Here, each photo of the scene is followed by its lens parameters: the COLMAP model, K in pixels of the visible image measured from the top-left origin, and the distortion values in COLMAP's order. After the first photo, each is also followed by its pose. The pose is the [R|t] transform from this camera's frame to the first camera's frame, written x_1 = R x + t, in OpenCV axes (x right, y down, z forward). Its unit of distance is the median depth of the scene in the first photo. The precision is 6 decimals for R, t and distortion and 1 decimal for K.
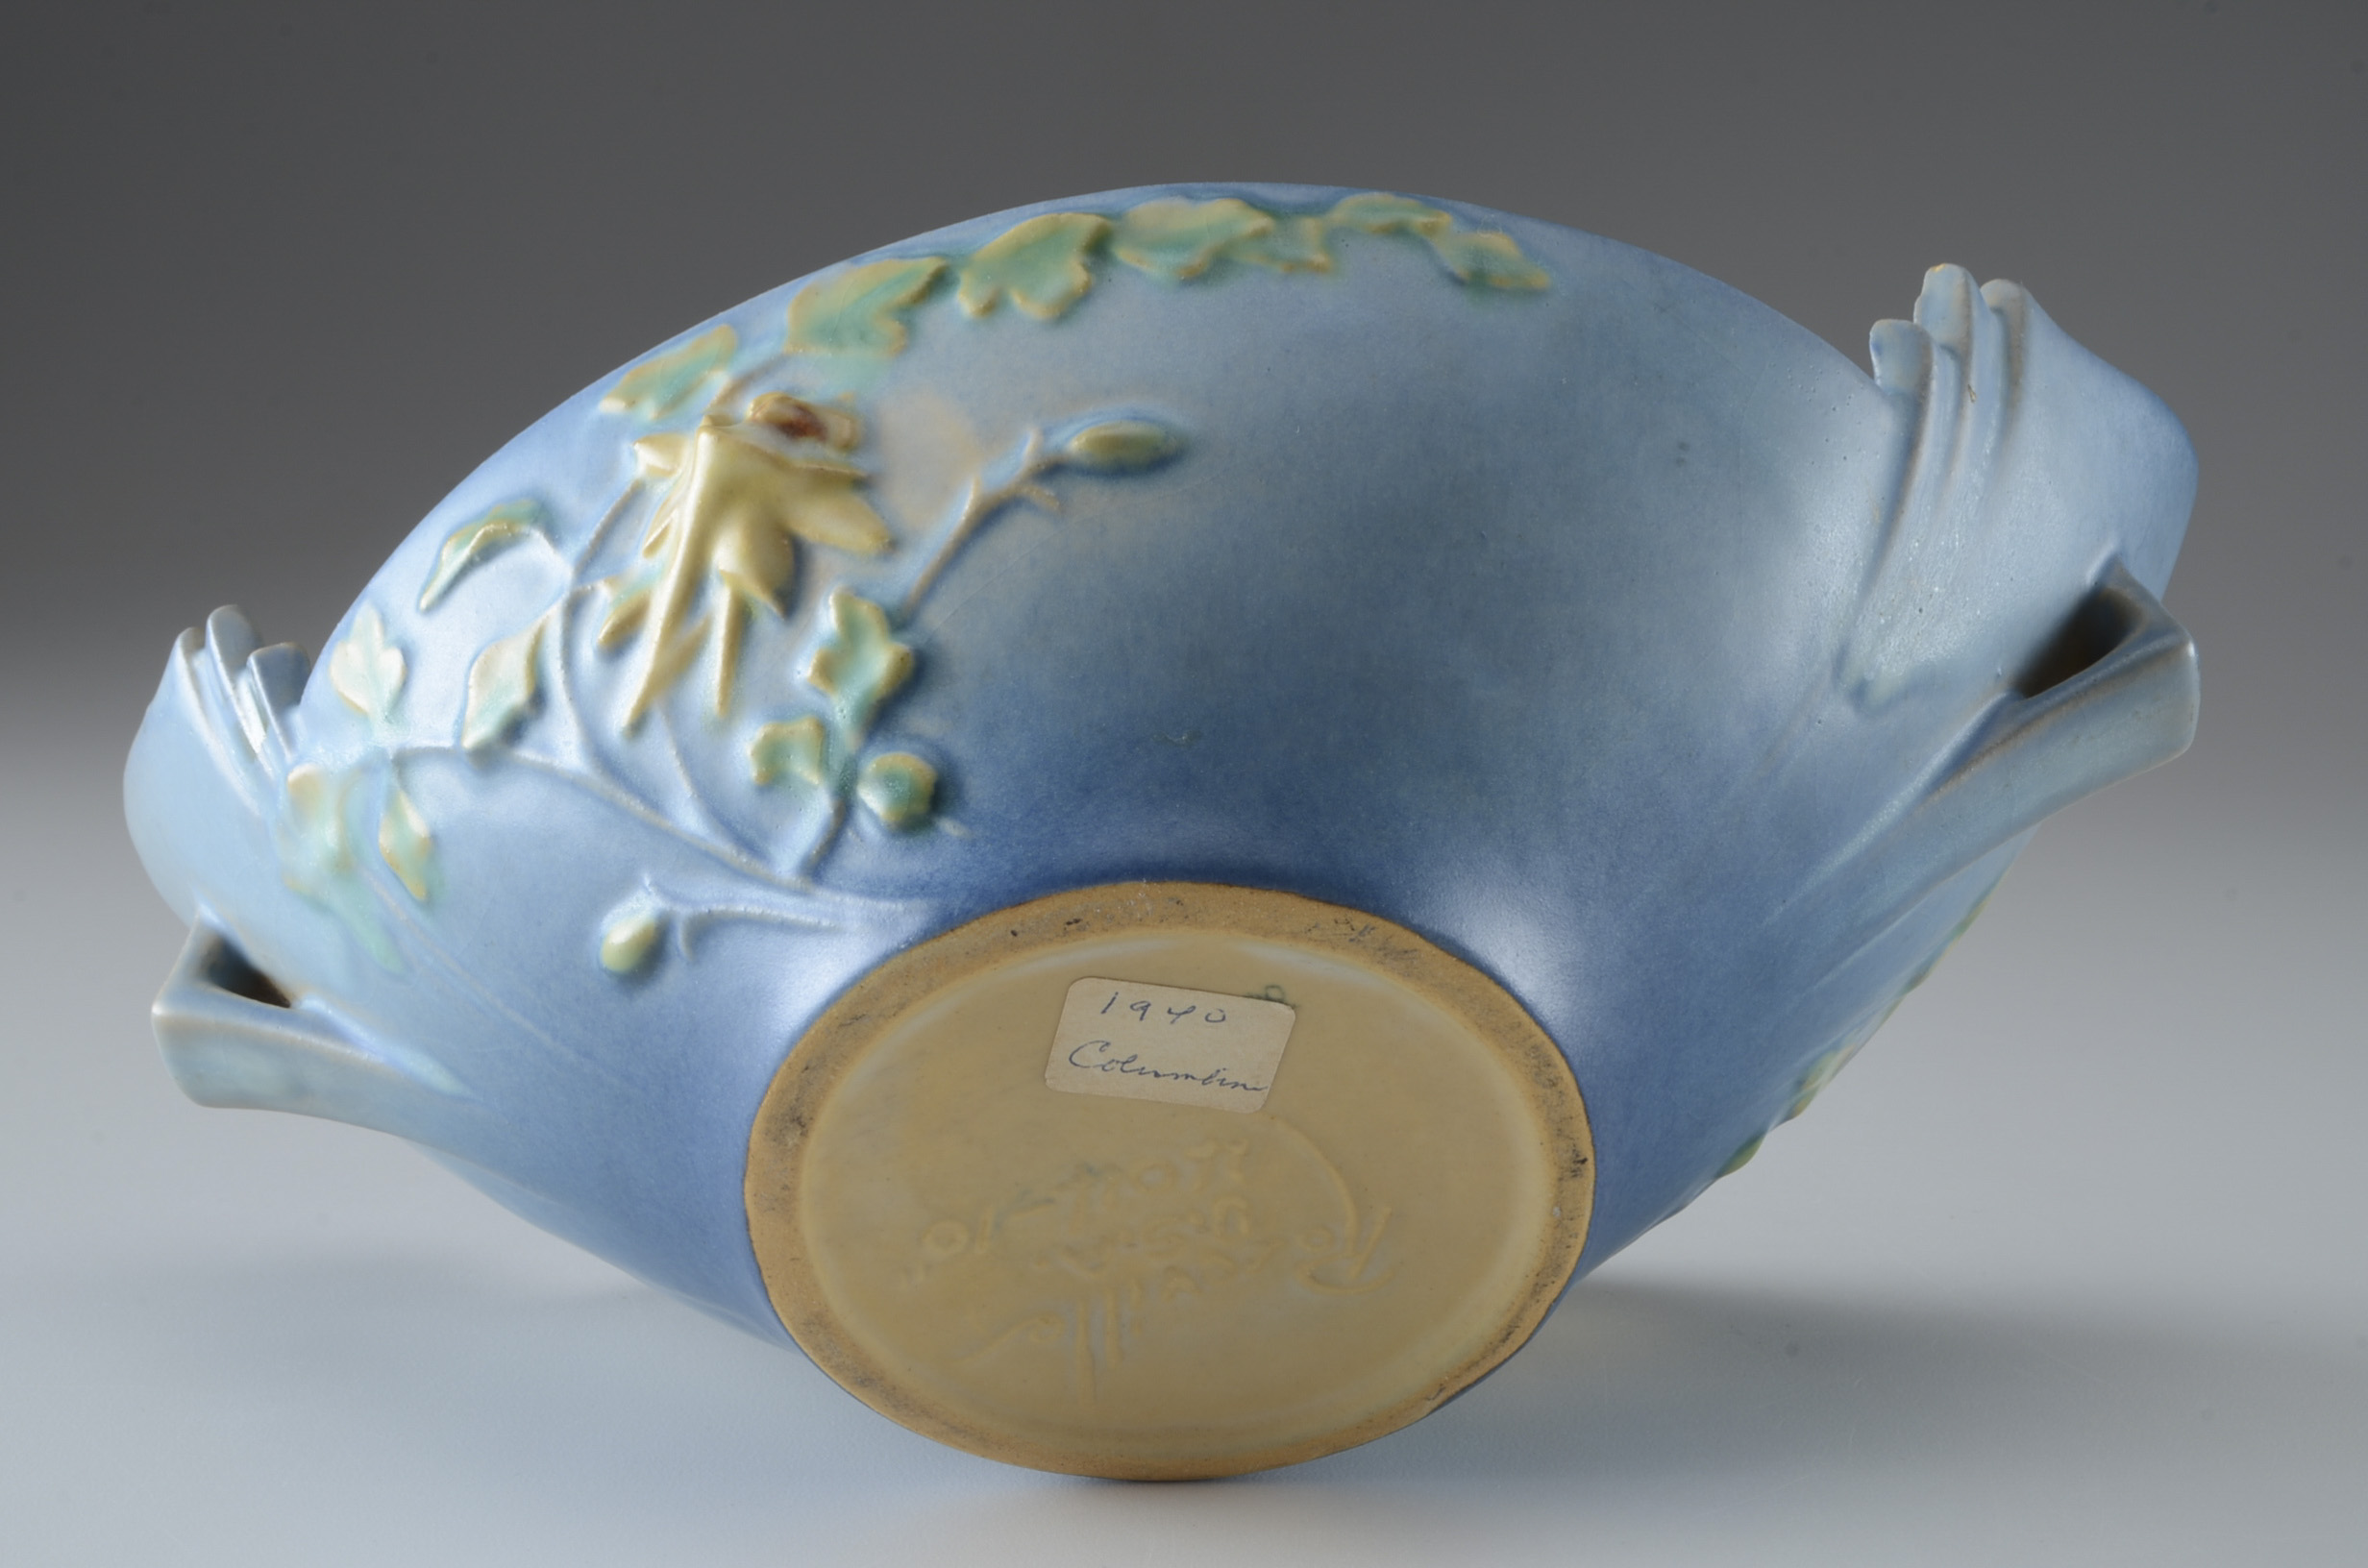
lens RADIAL K [[3769.5, 0, 1184.0], [0, 3769.5, 784.0], [0, 0, 1]] dist [-0.005584, -0.004986]
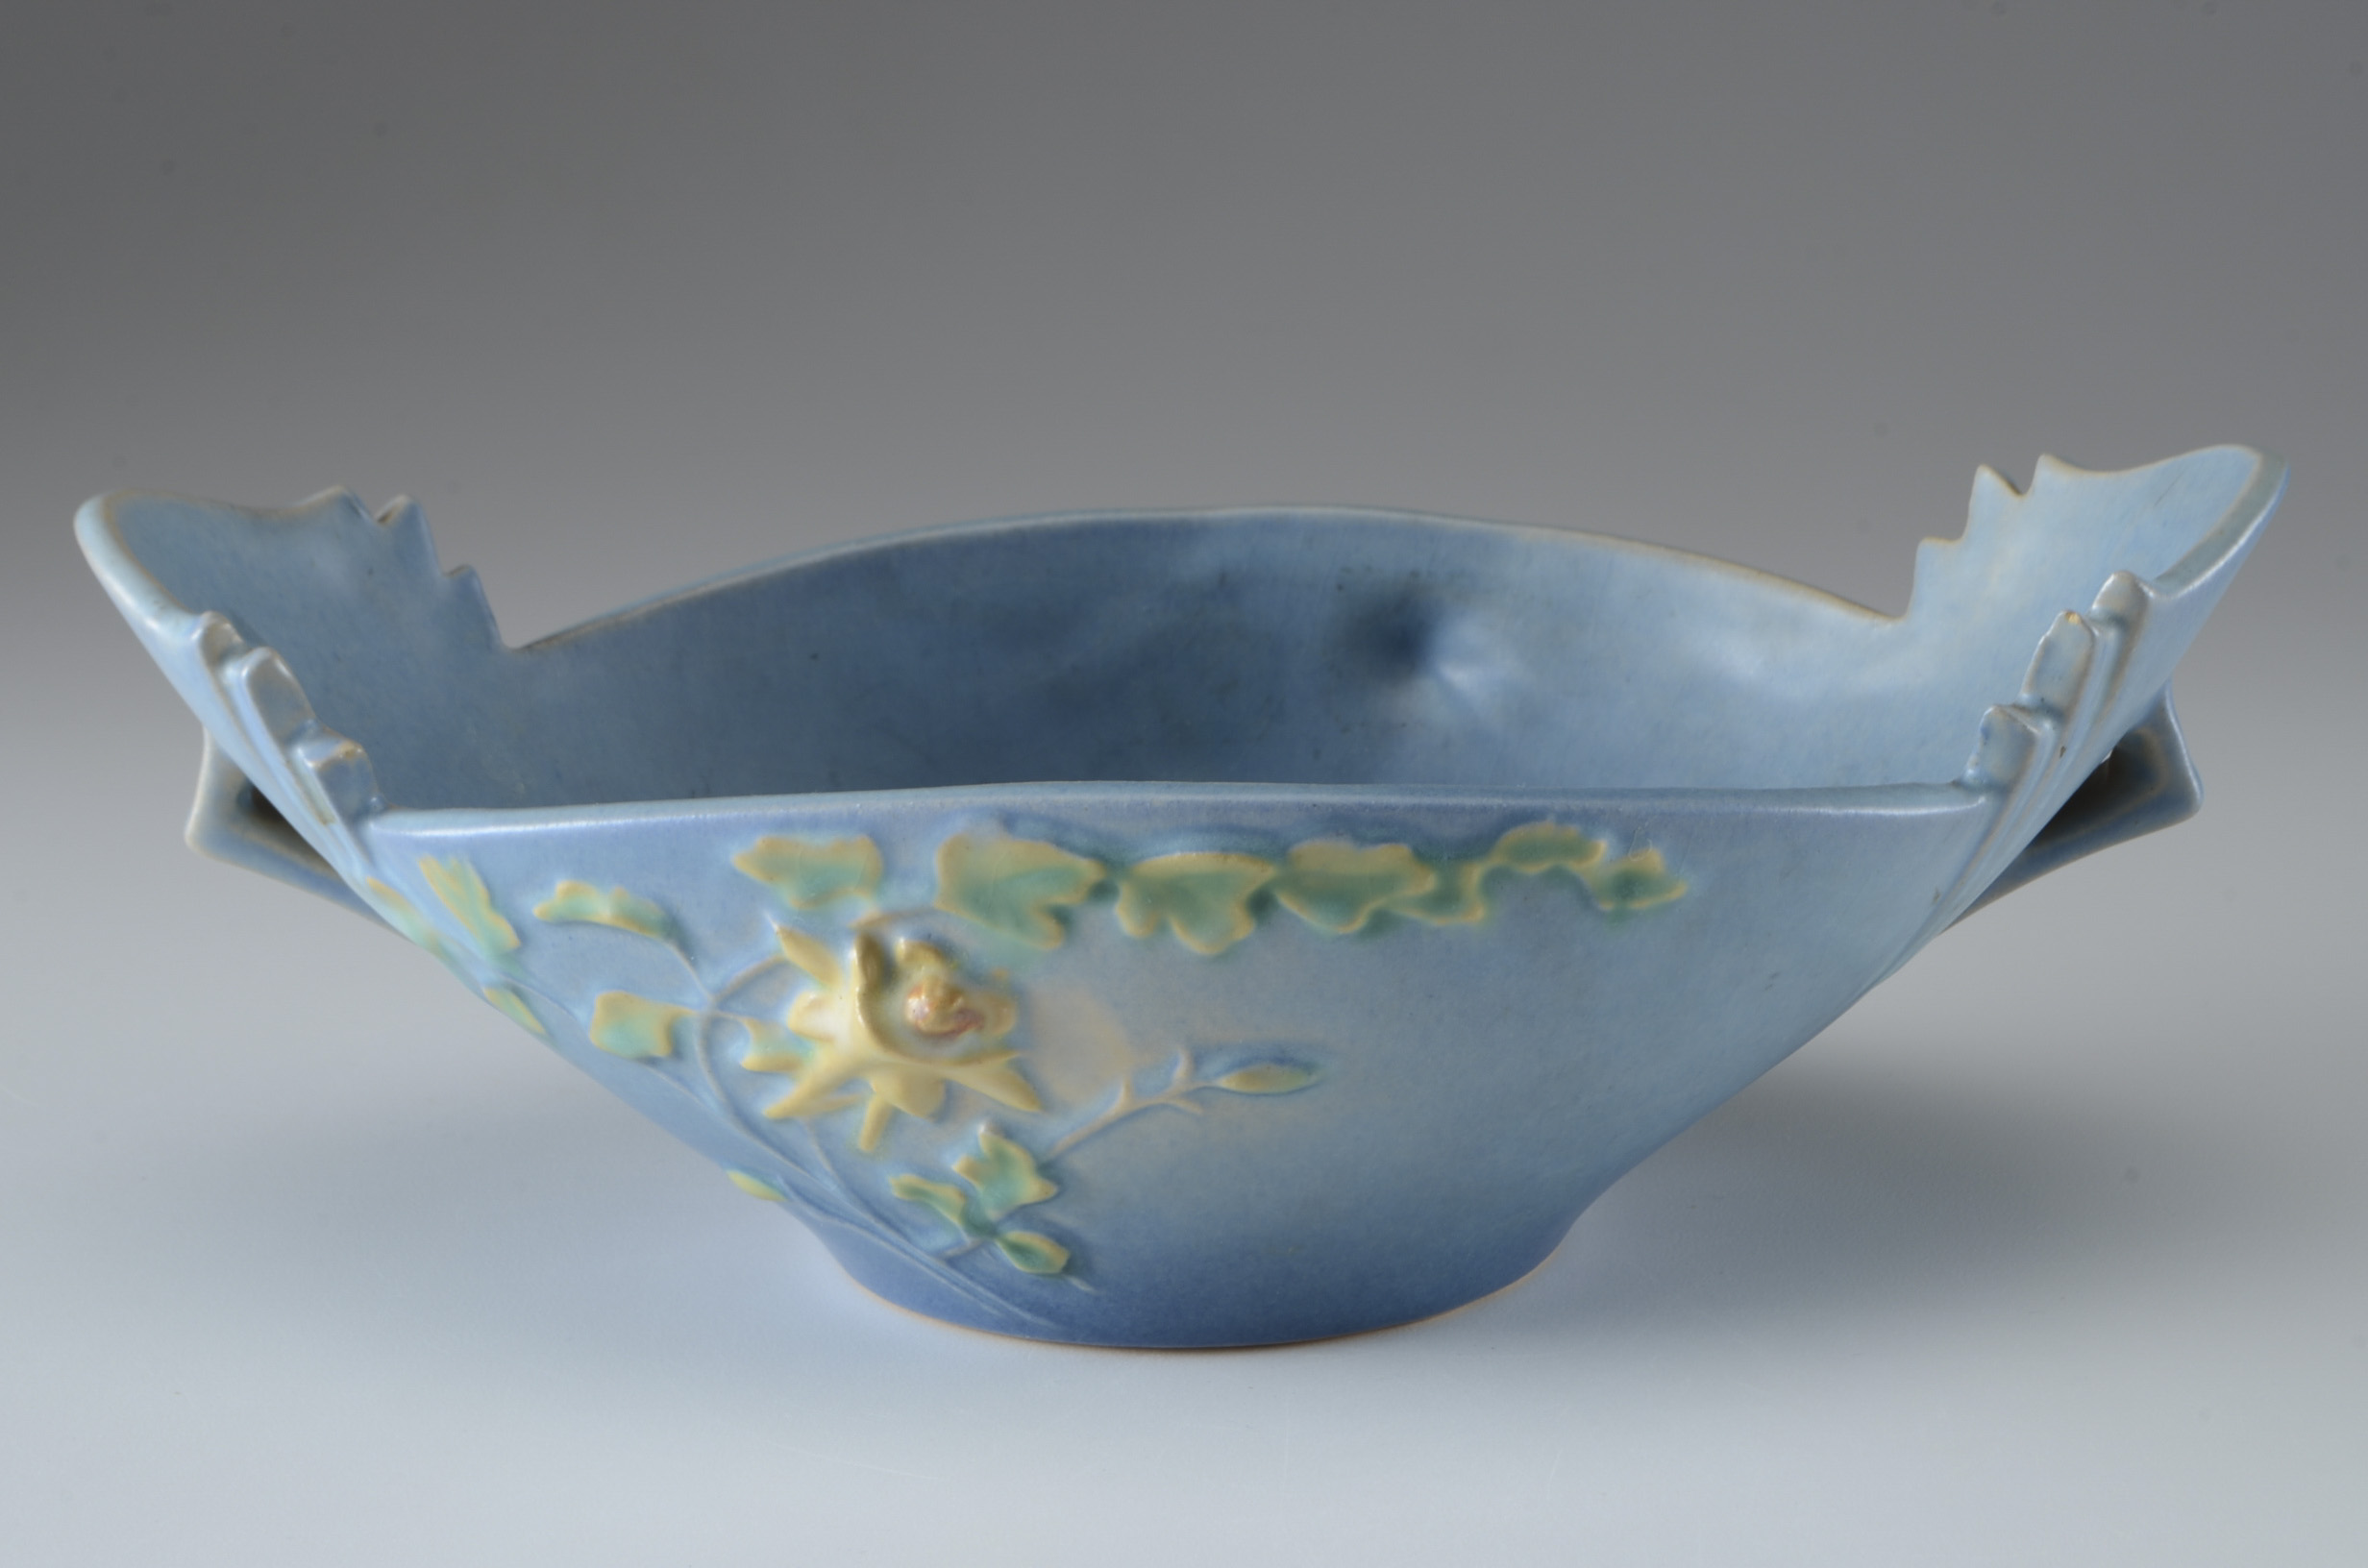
lens RADIAL K [[5600.1, 0, 1184.0], [0, 5600.1, 784.0], [0, 0, 1]] dist [-0.007608, -0.052425]
pose [[0.985381, -0.031956, 0.167344, -0.300303], [-0.138257, 0.423955, 0.895068, -1.531379], [-0.099549, -0.905119, 0.413339, 0.414584]]
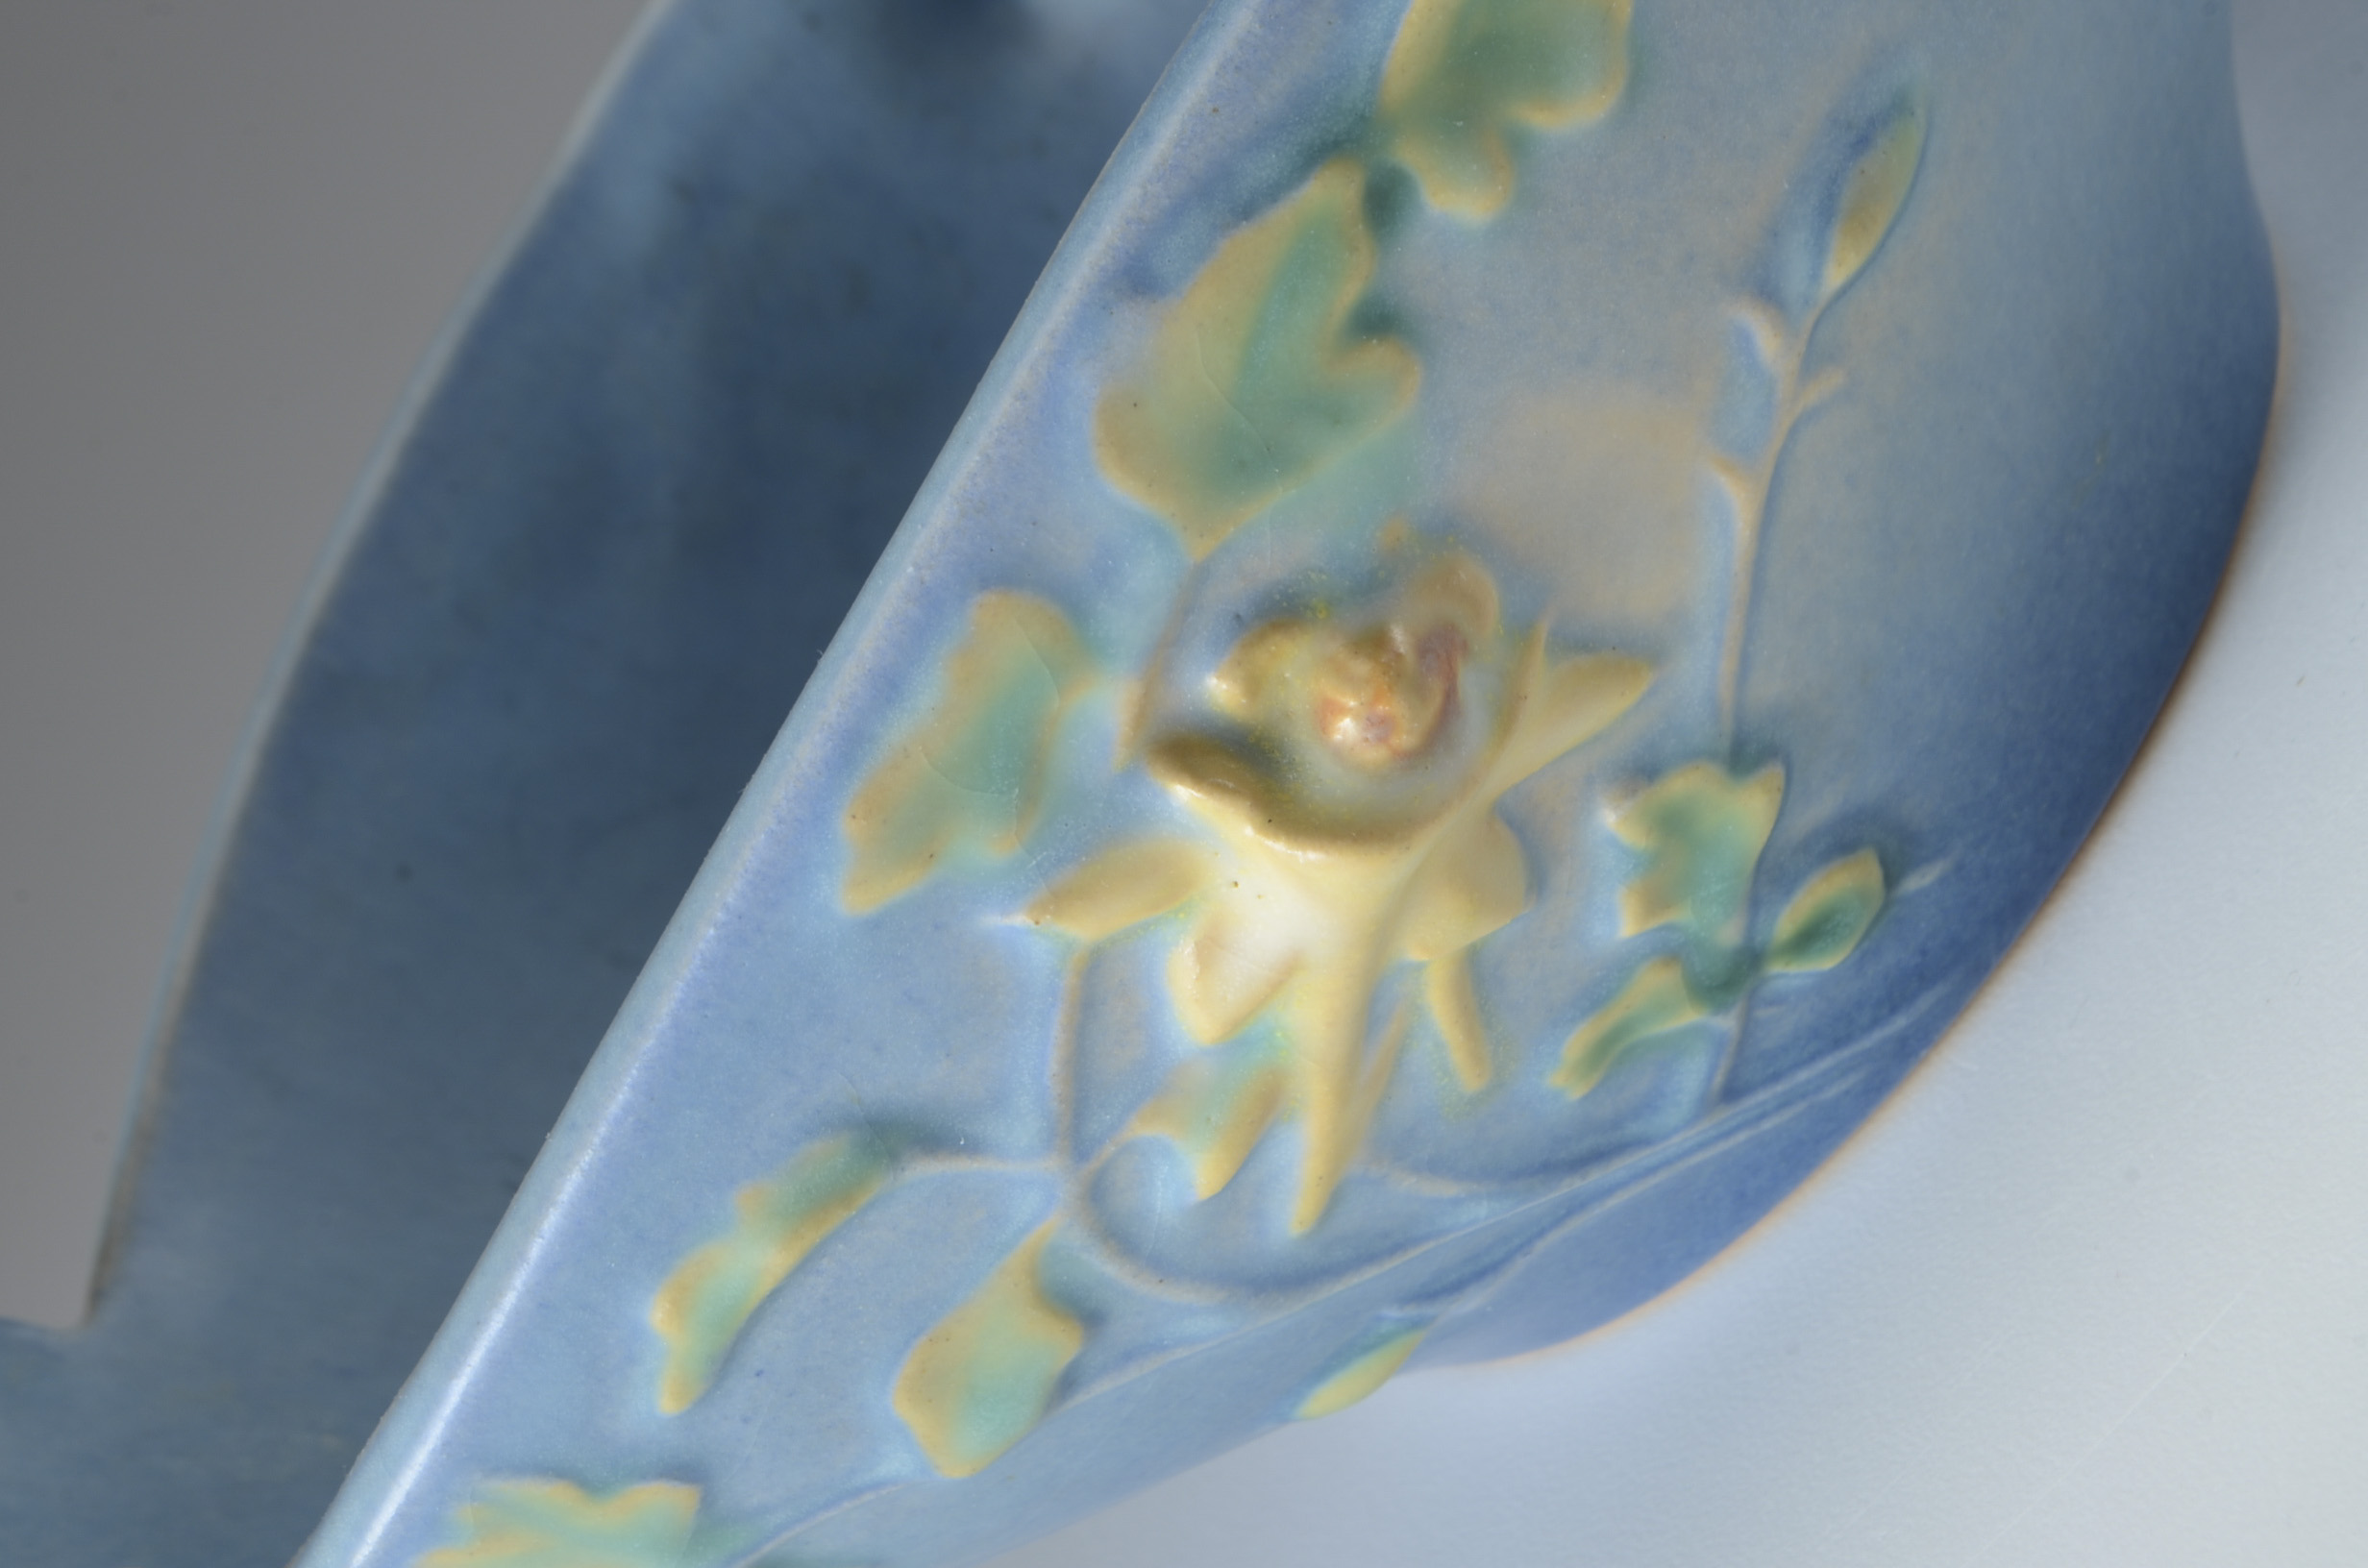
lens RADIAL K [[5371.7, 0, 1189.8], [0, 5371.7, 862.0], [0, 0, 1]] dist [-0.024440, -0.044261]
pose [[0.464905, -0.825348, 0.320412, -0.346087], [0.156626, 0.432862, 0.887749, -0.673813], [-0.871396, -0.362535, 0.330511, 0.807231]]
